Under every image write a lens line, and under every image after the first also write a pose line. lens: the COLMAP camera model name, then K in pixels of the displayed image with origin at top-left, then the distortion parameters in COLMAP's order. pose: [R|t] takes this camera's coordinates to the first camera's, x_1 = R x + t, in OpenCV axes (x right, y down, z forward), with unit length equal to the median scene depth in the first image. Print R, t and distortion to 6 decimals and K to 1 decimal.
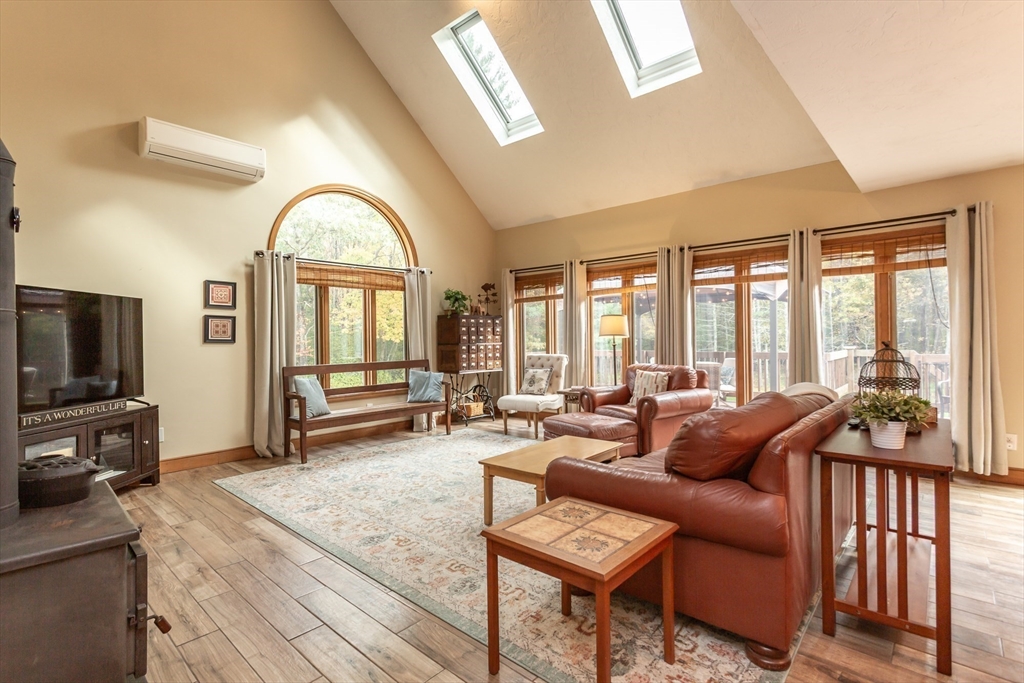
lens RADIAL K [[487.1, 0, 507.6], [0, 487.1, 336.9], [0, 0, 1]] dist [0.002601, 0.003481]
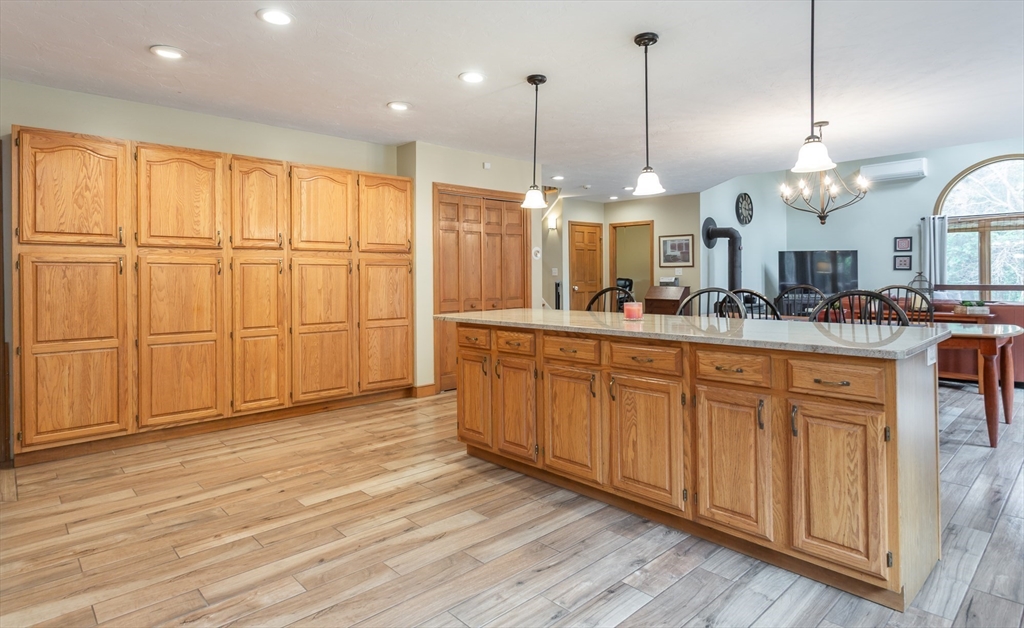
lens RADIAL K [[561.8, 0, 504.9], [0, 561.8, 275.7], [0, 0, 1]] dist [-0.000837, 0.004480]
pose [[-0.095637, 0.013608, -0.995323, 1.607396], [0.011045, 0.999860, 0.012609, -0.009592], [0.995355, -0.009787, -0.095773, -0.286341]]
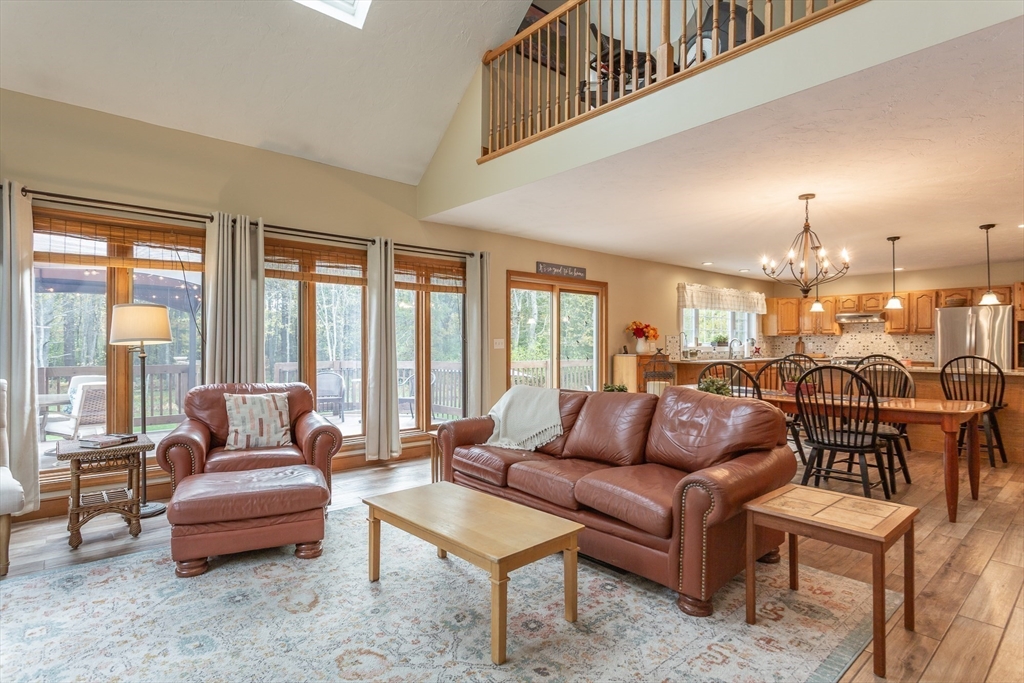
lens RADIAL K [[523.2, 0, 532.4], [0, 523.2, 336.7], [0, 0, 1]] dist [0.021531, 0.001019]
pose [[0.098837, 0.024430, 0.994804, -0.401687], [-0.003181, 0.999701, -0.024235, 0.006516], [-0.995099, -0.000769, 0.098886, 0.535226]]
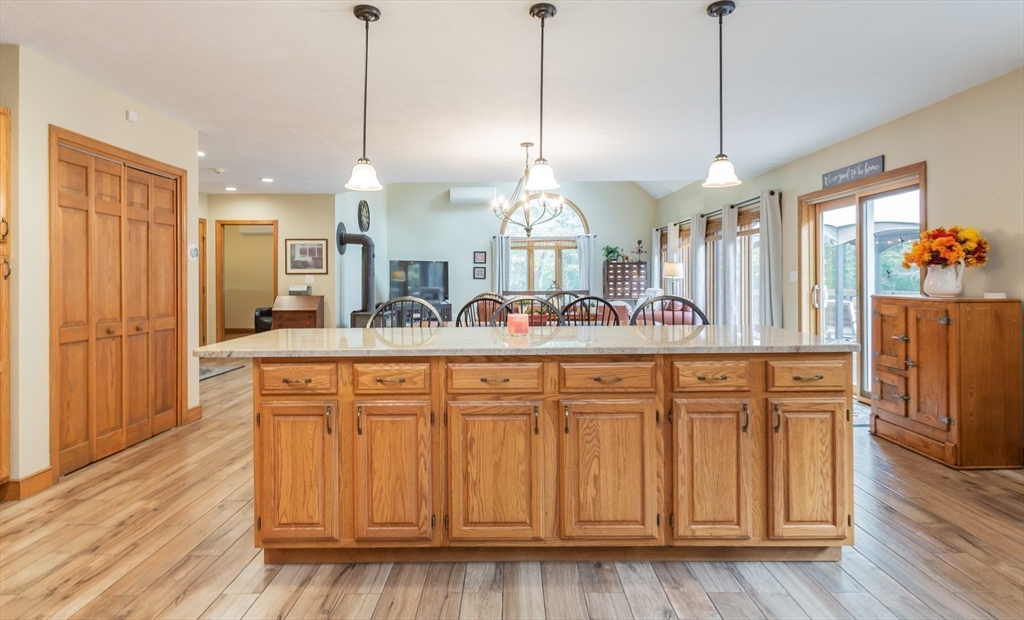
lens RADIAL K [[561.8, 0, 512.8], [0, 561.8, 282.9], [0, 0, 1]] dist [-0.000837, 0.004480]
pose [[0.667020, 0.011640, -0.744949, 1.358709], [-0.001110, 0.999892, 0.014629, -0.007616], [0.745039, -0.008931, 0.666961, -0.570726]]
